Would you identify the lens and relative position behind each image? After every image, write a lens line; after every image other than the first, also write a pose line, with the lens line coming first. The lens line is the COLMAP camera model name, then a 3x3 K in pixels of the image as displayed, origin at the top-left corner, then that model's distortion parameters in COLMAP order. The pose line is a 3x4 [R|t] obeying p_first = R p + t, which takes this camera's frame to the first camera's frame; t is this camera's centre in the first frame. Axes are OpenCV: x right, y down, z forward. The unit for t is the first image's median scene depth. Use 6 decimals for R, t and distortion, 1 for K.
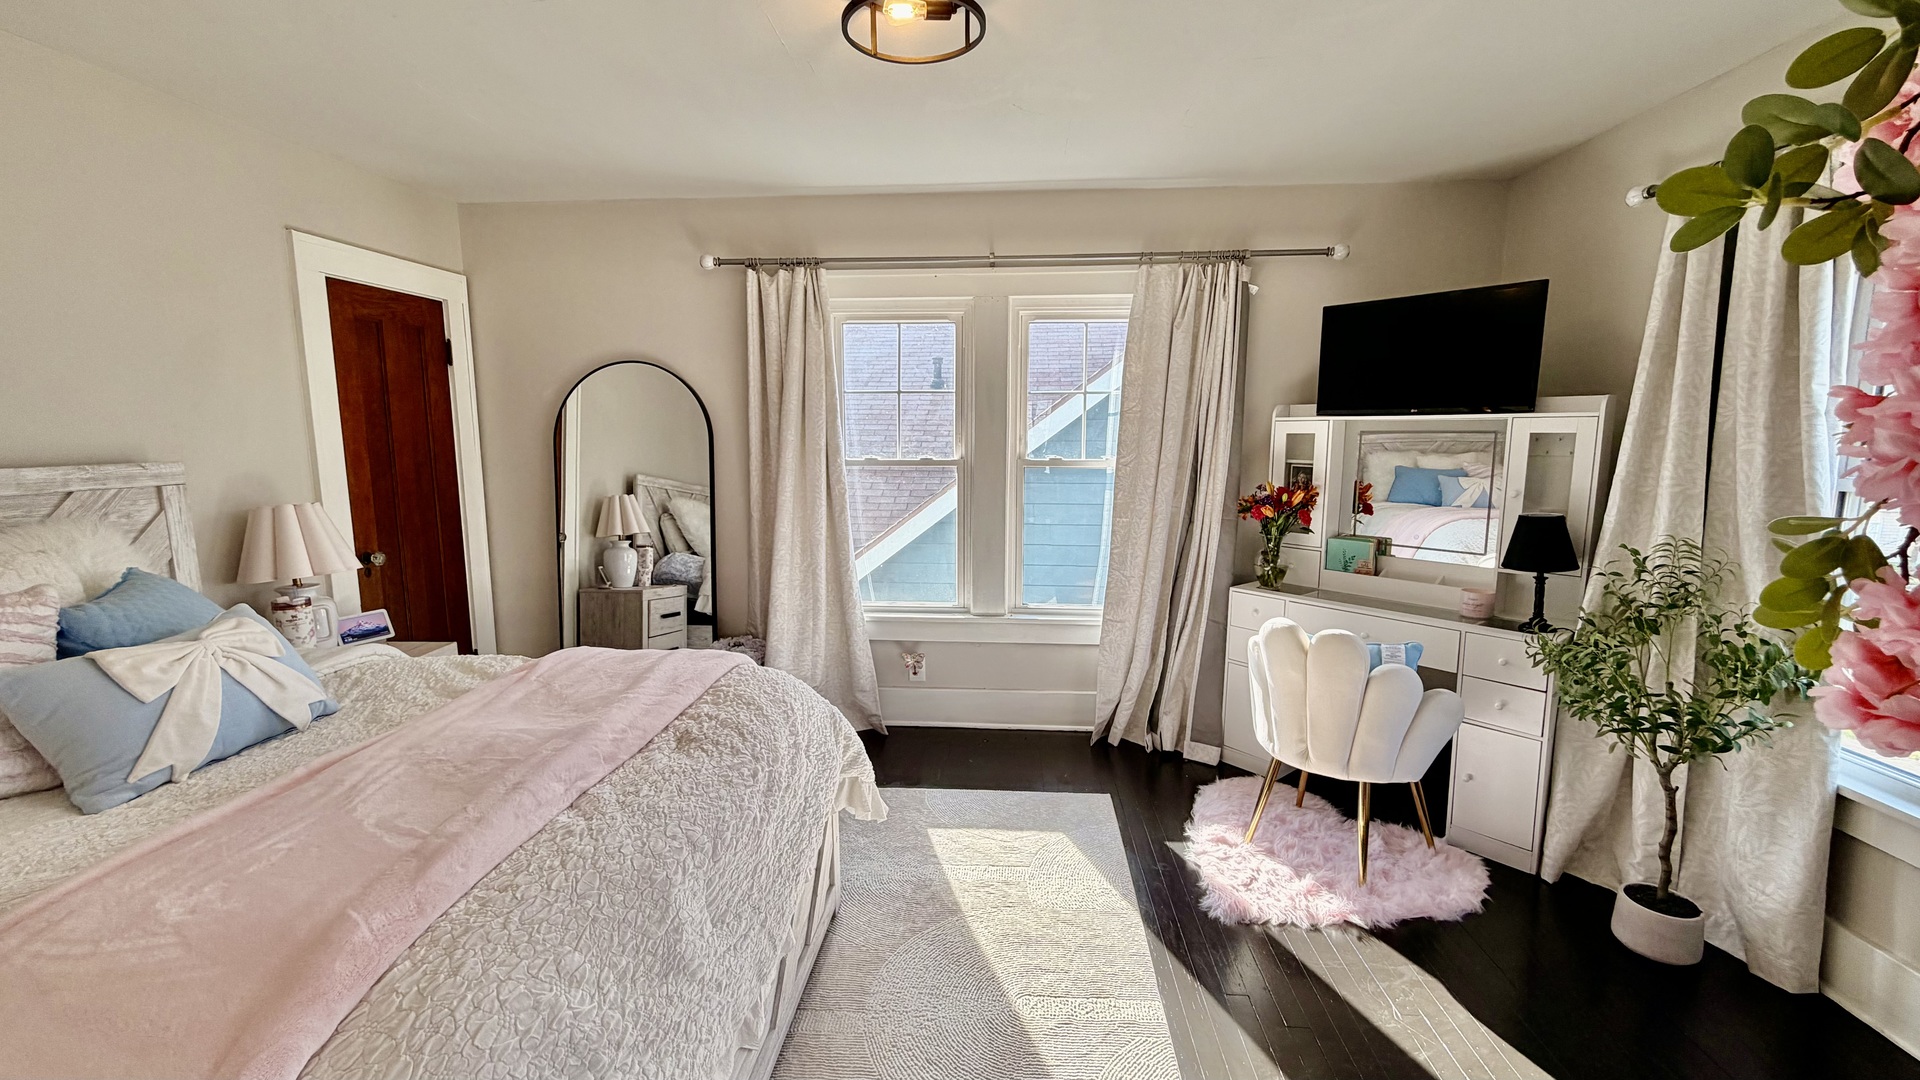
lens RADIAL K [[763.9, 0, 956.4], [0, 763.9, 535.7], [0, 0, 1]] dist [-0.001946, 0.000160]
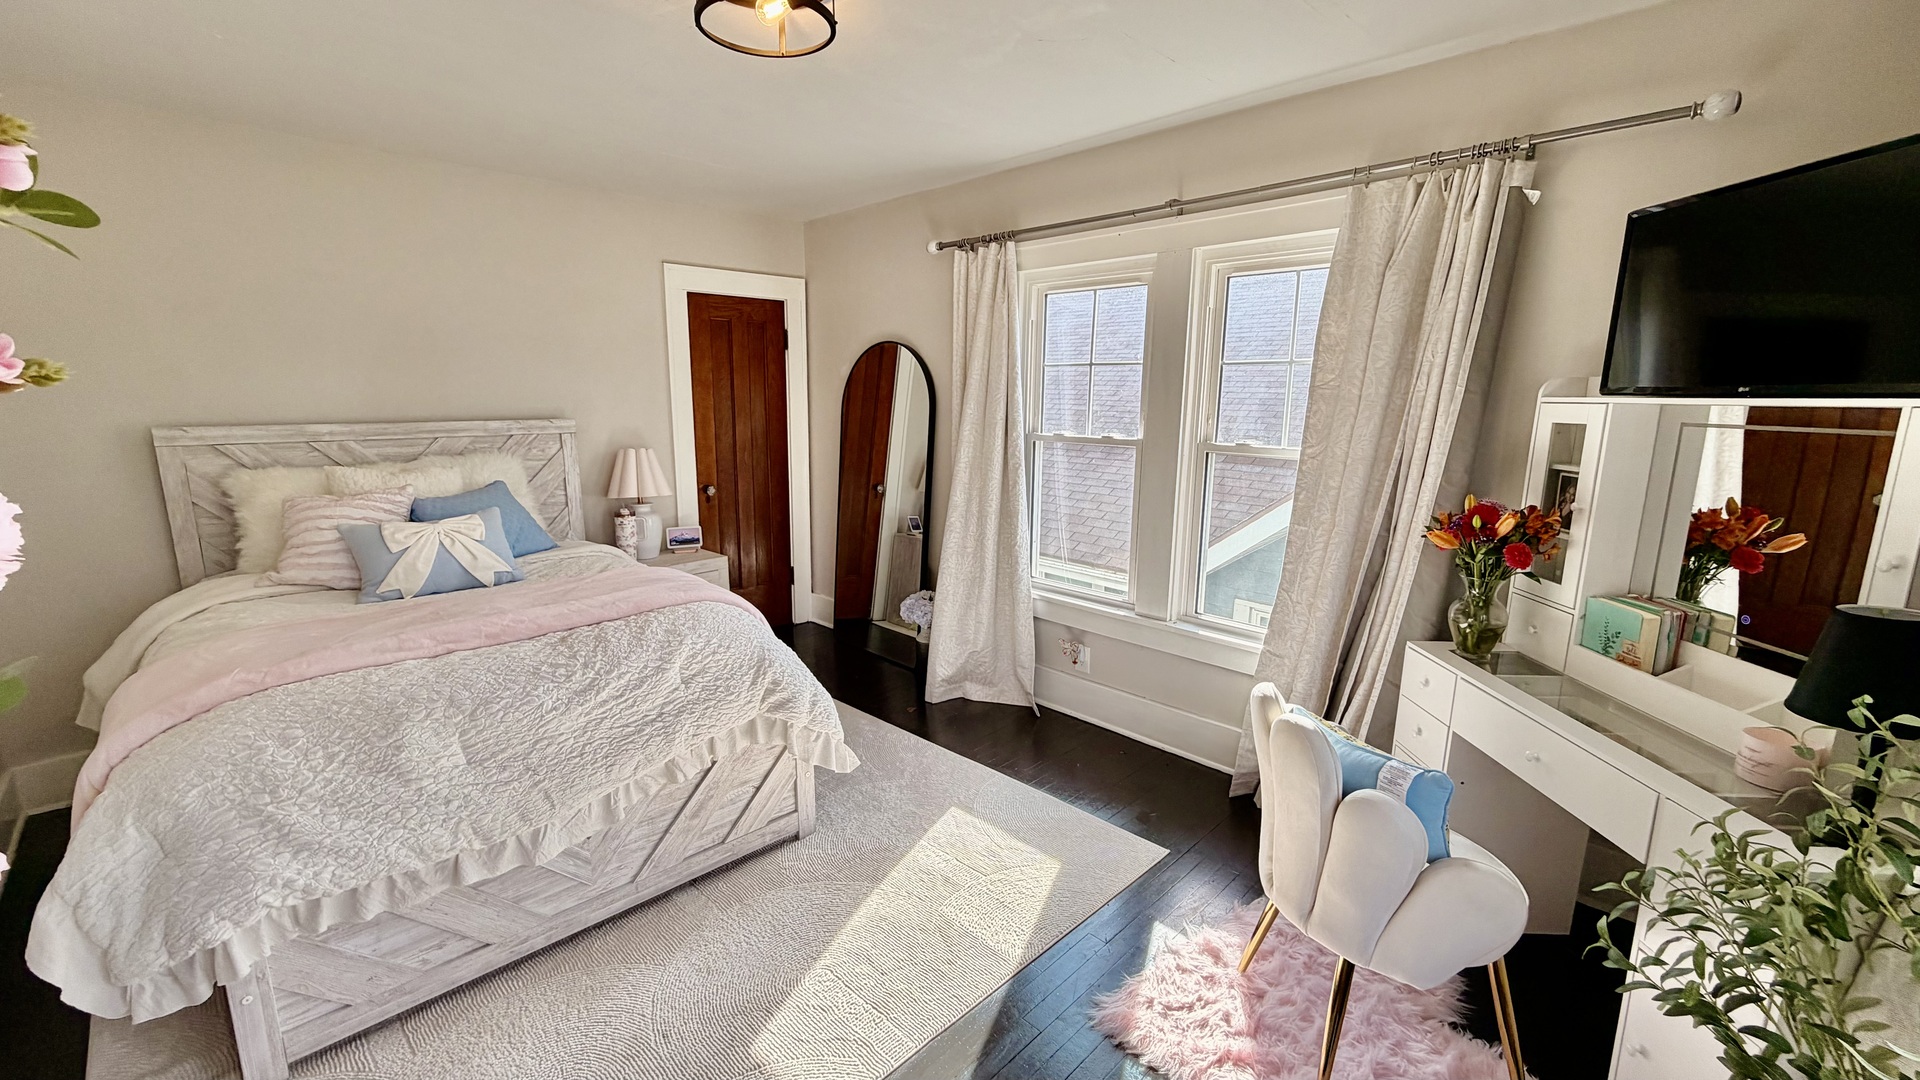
lens RADIAL K [[763.9, 0, 948.8], [0, 763.9, 537.2], [0, 0, 1]] dist [-0.001946, 0.000160]
pose [[0.757000, 0.128469, -0.640661, 0.466628], [-0.098166, 0.991713, 0.082872, -0.042509], [0.645998, 0.000157, 0.763339, 0.190879]]
